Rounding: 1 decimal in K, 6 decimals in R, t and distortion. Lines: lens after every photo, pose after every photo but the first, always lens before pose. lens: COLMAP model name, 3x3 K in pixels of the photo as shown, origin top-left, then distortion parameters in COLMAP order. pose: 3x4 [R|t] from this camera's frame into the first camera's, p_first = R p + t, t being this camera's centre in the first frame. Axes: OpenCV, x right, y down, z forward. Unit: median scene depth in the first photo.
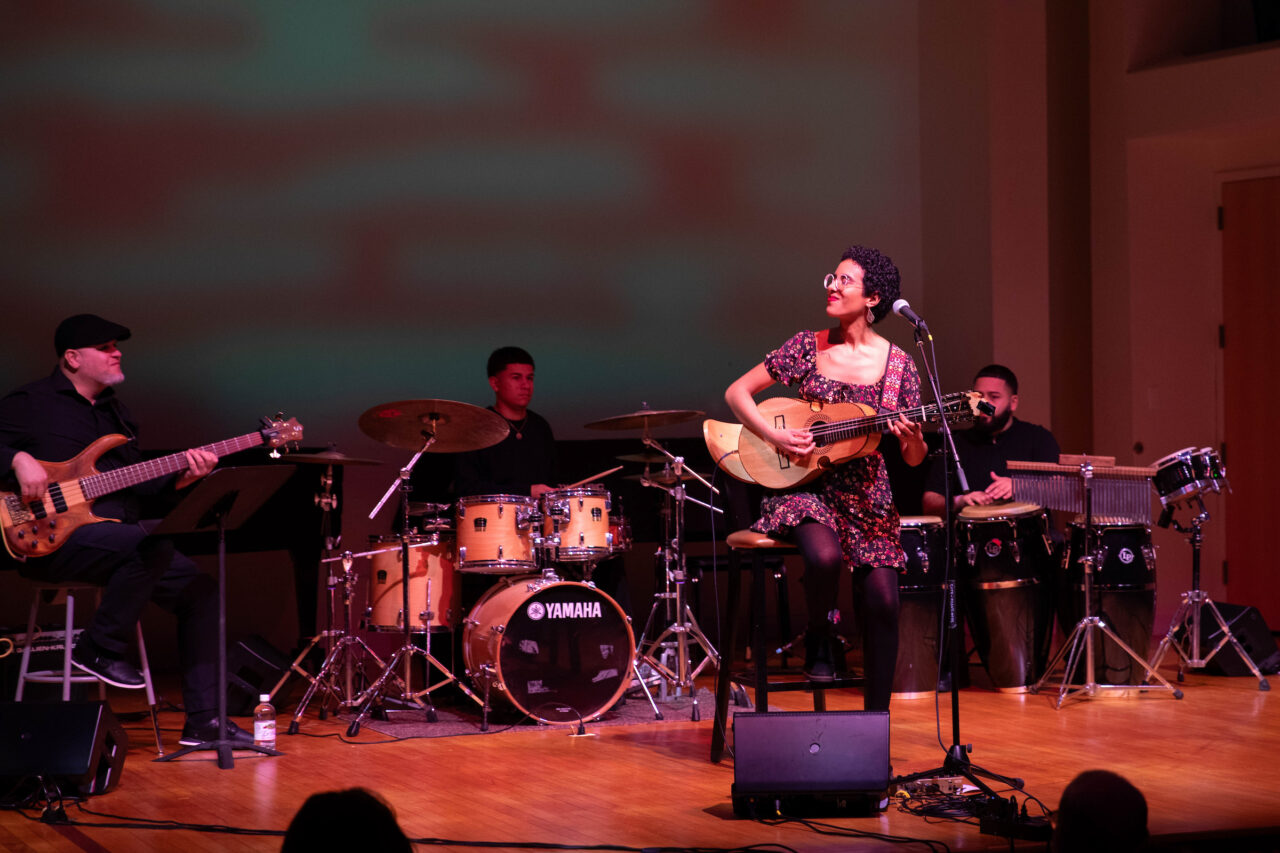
lens RADIAL K [[3055.6, 0, 640.0], [0, 3055.6, 426.5], [0, 0, 1]] dist [-0.045053, -0.094859]
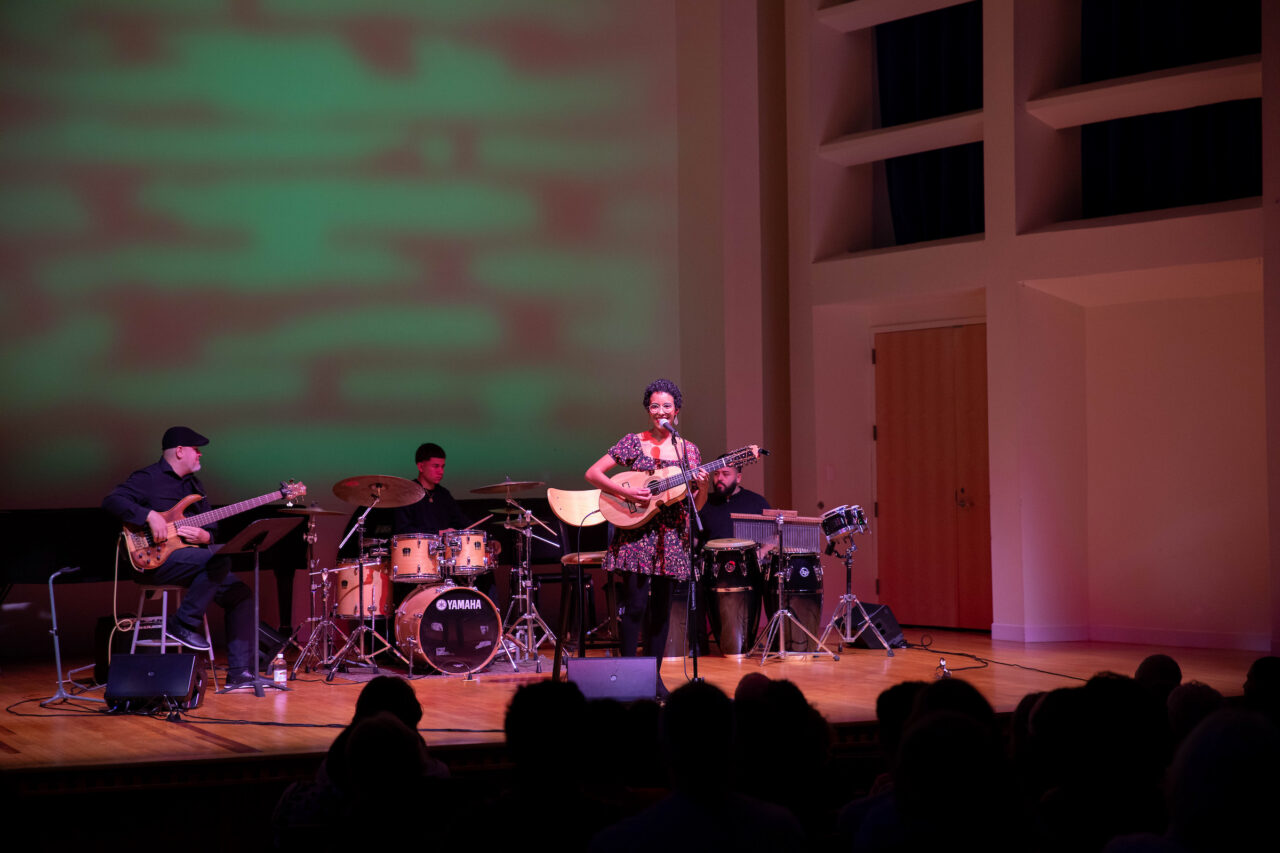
lens RADIAL K [[3084.5, 0, 640.0], [0, 3084.5, 426.5], [0, 0, 1]] dist [0.120539, 1.079886]
pose [[0.997290, 0.003358, 0.073492, -0.048684], [-0.001852, 0.999787, -0.020550, -0.000998], [-0.073546, 0.020358, 0.997084, -0.636442]]
